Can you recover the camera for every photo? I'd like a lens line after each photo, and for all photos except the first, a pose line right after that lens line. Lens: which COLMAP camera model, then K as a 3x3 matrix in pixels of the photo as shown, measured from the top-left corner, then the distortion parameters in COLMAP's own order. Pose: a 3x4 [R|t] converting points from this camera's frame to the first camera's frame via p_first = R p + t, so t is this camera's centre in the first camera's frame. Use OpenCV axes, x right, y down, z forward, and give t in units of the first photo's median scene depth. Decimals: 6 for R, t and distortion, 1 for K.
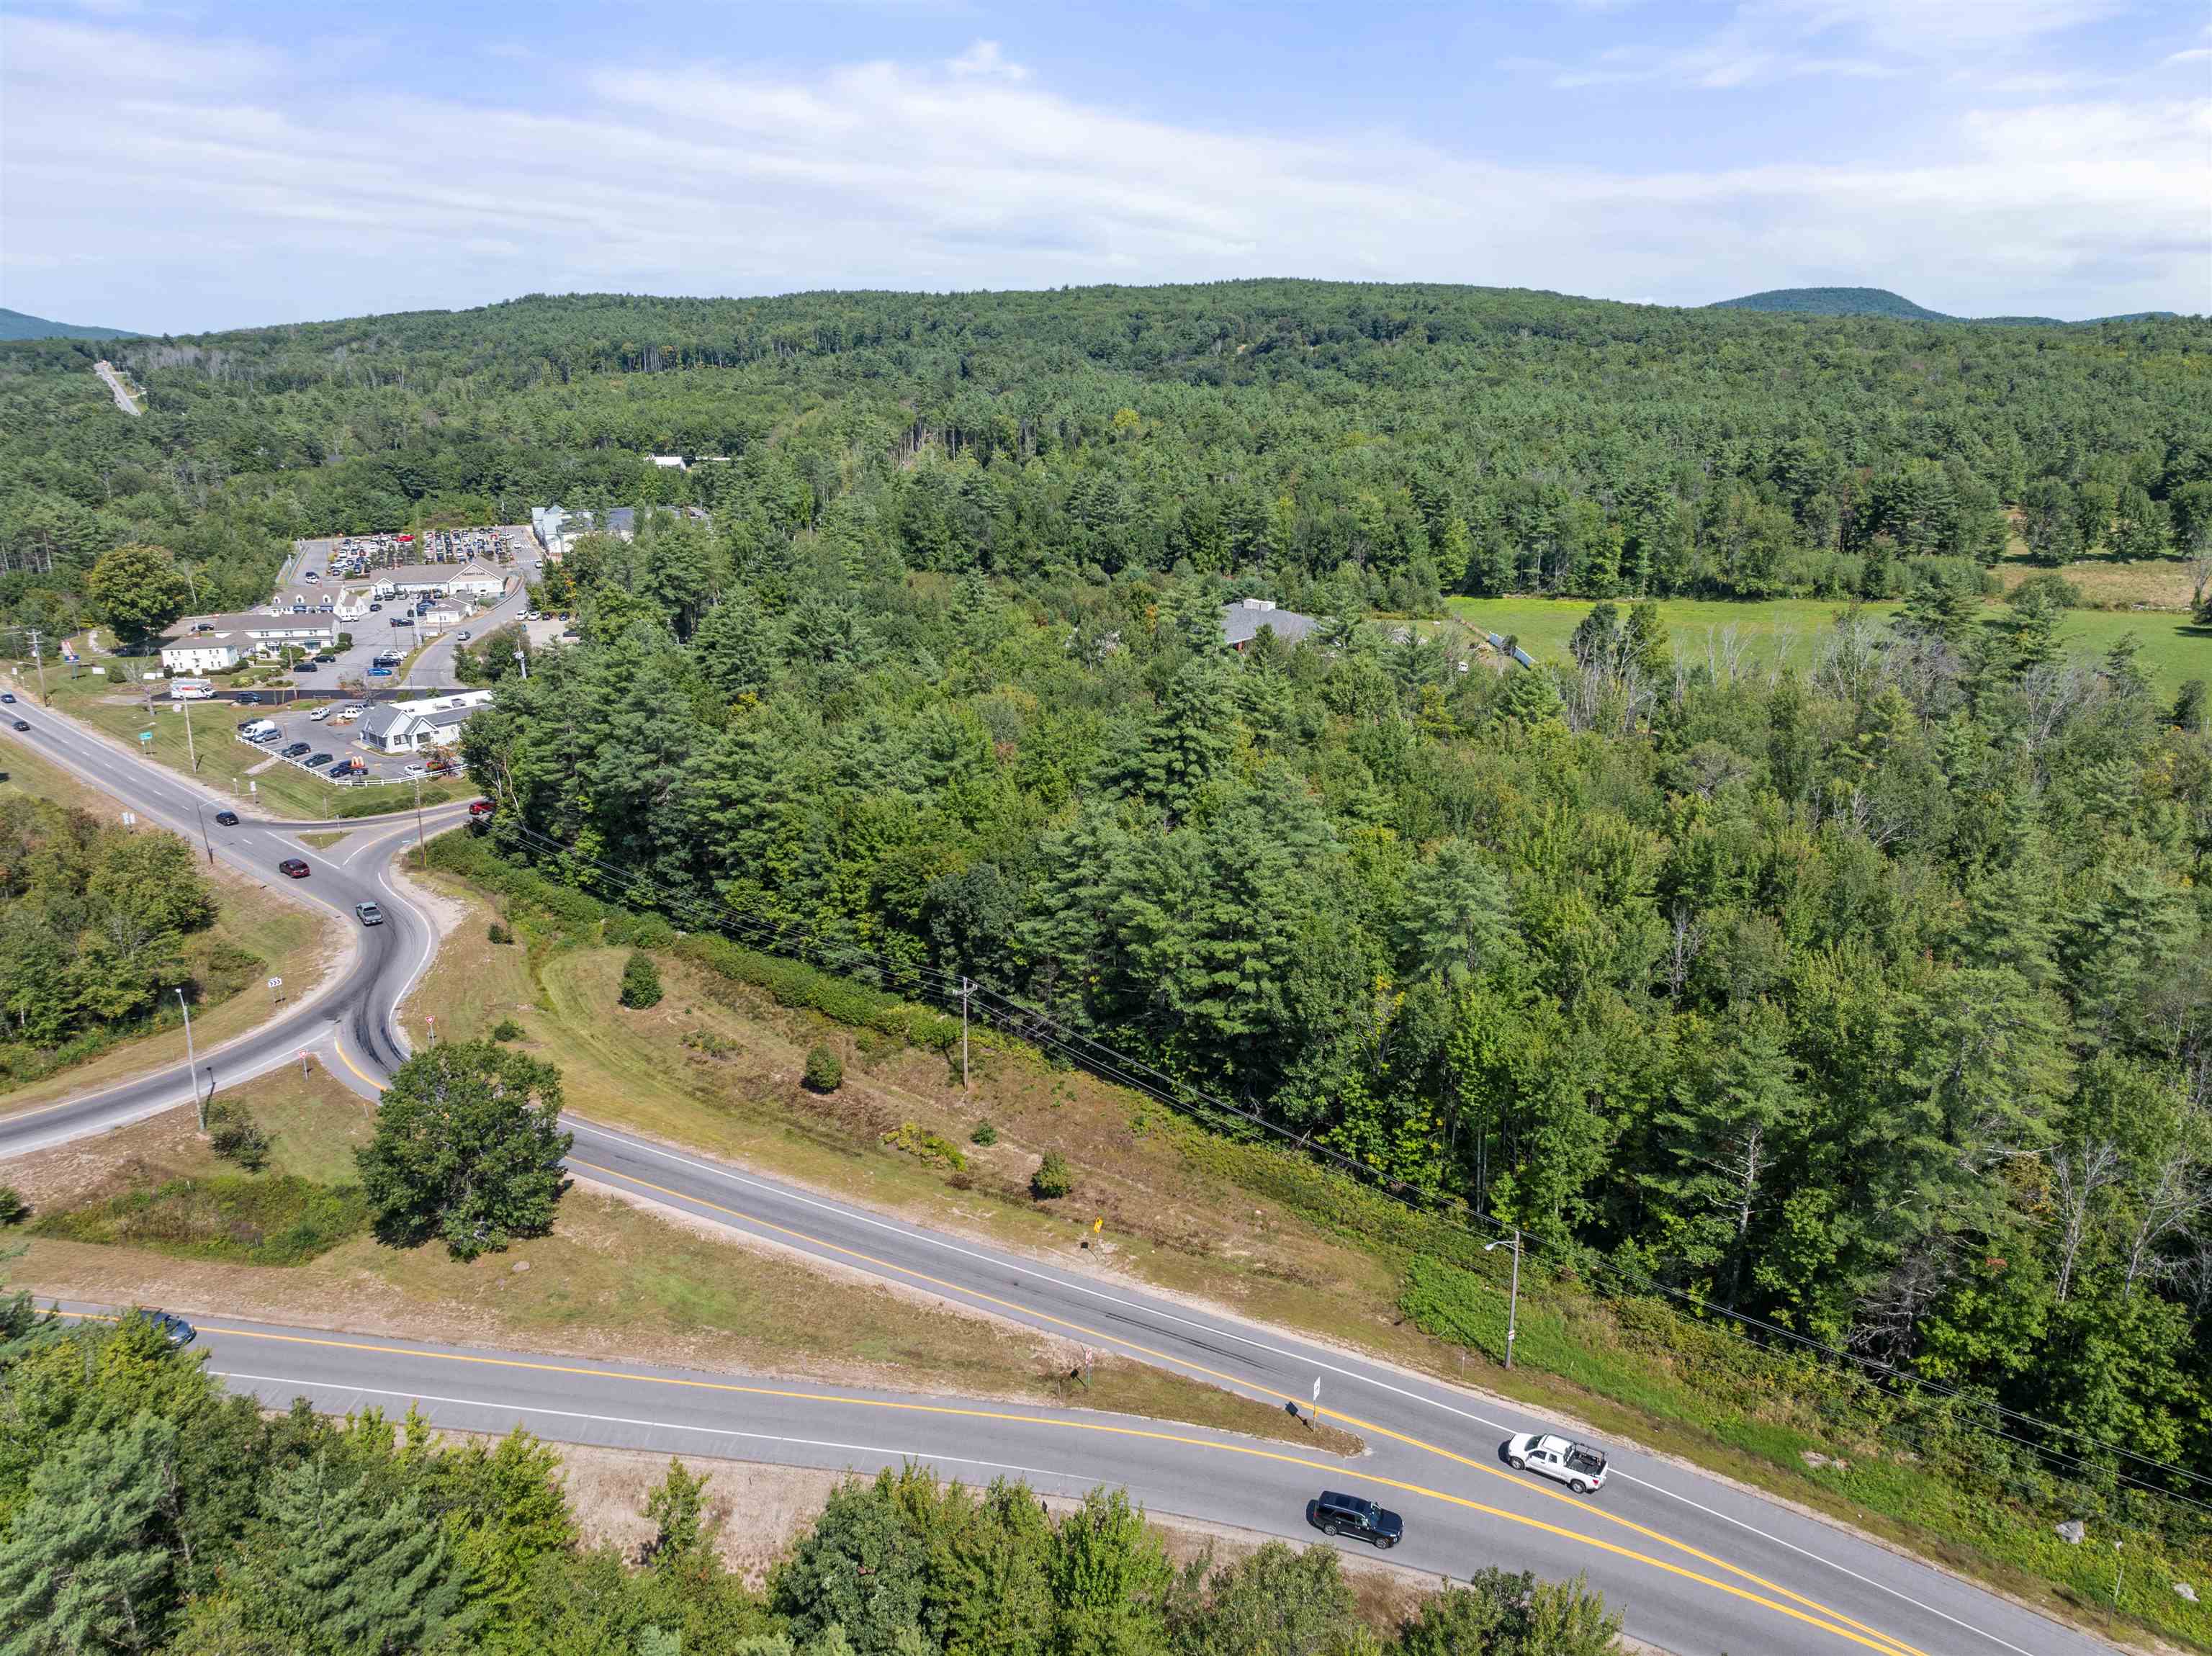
lens RADIAL K [[1565.1, 0, 1108.6], [0, 1565.1, 826.3], [0, 0, 1]] dist [-0.043175, 0.011940]
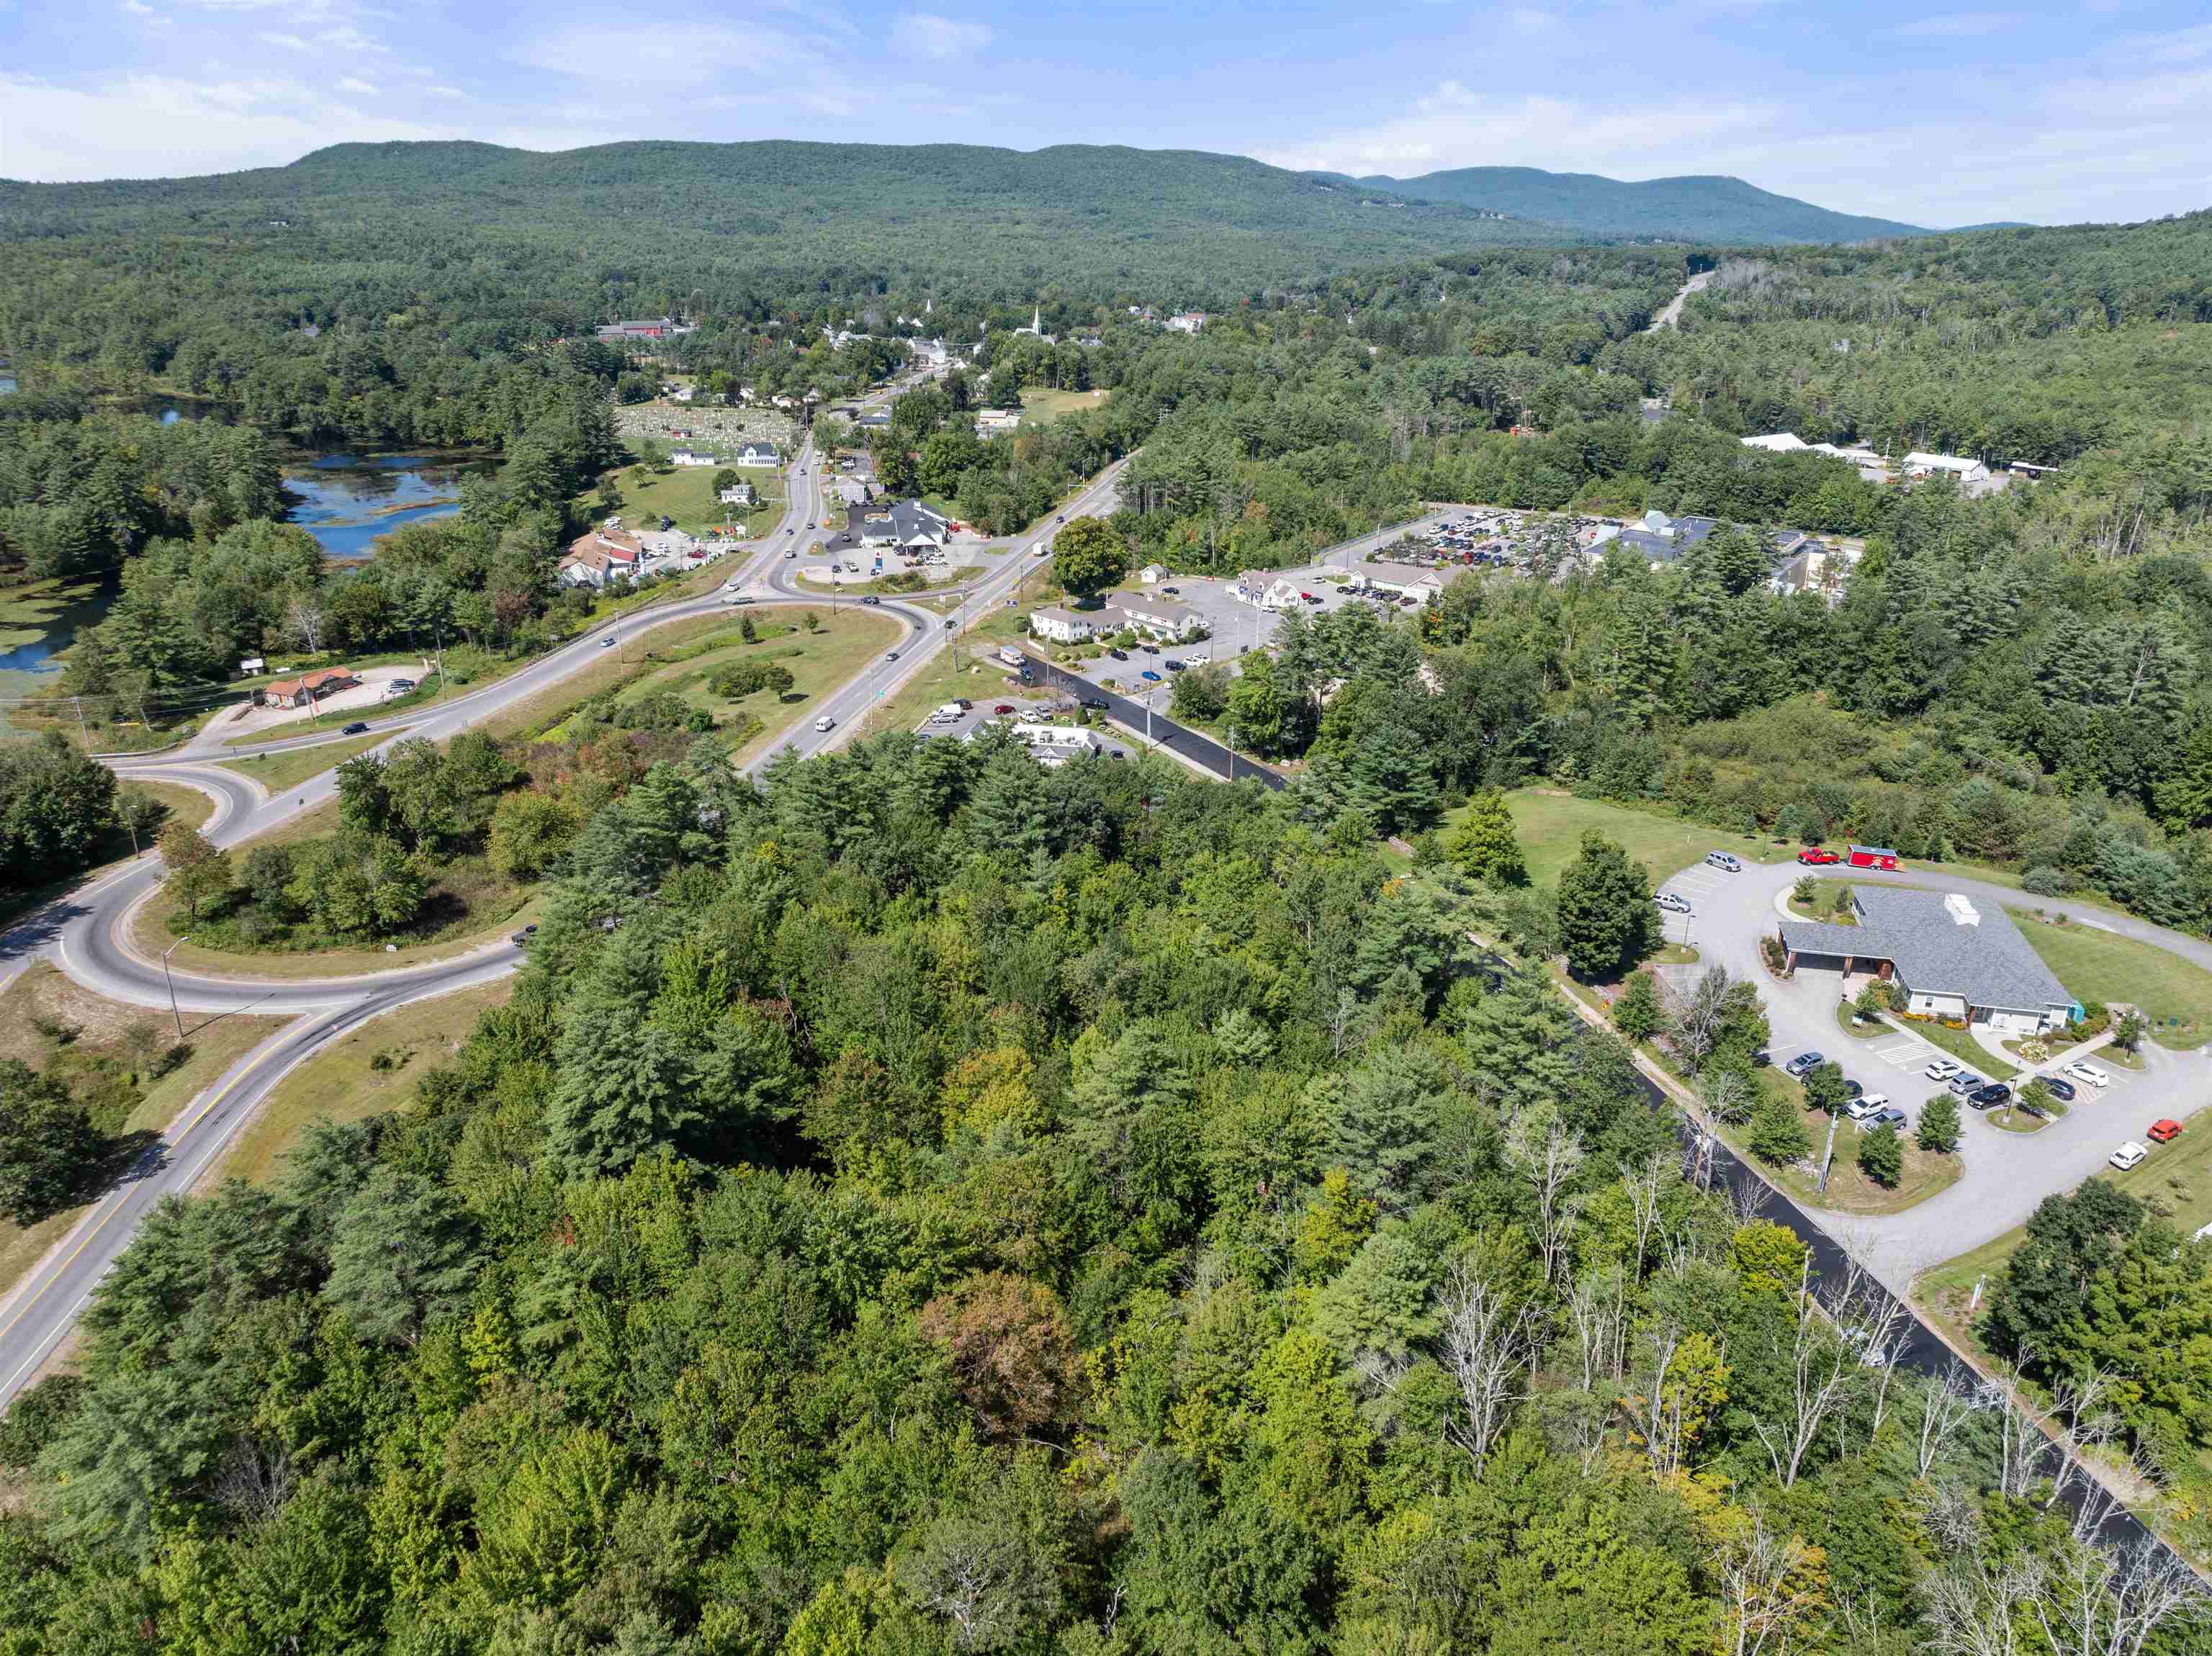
lens RADIAL K [[1565.1, 0, 1111.8], [0, 1565.1, 821.8], [0, 0, 1]] dist [-0.043175, 0.011940]
pose [[0.534311, 0.308831, -0.786851, 0.382434], [-0.257926, 0.946040, 0.196167, -0.201900], [0.804976, 0.098135, 0.585136, 0.344729]]
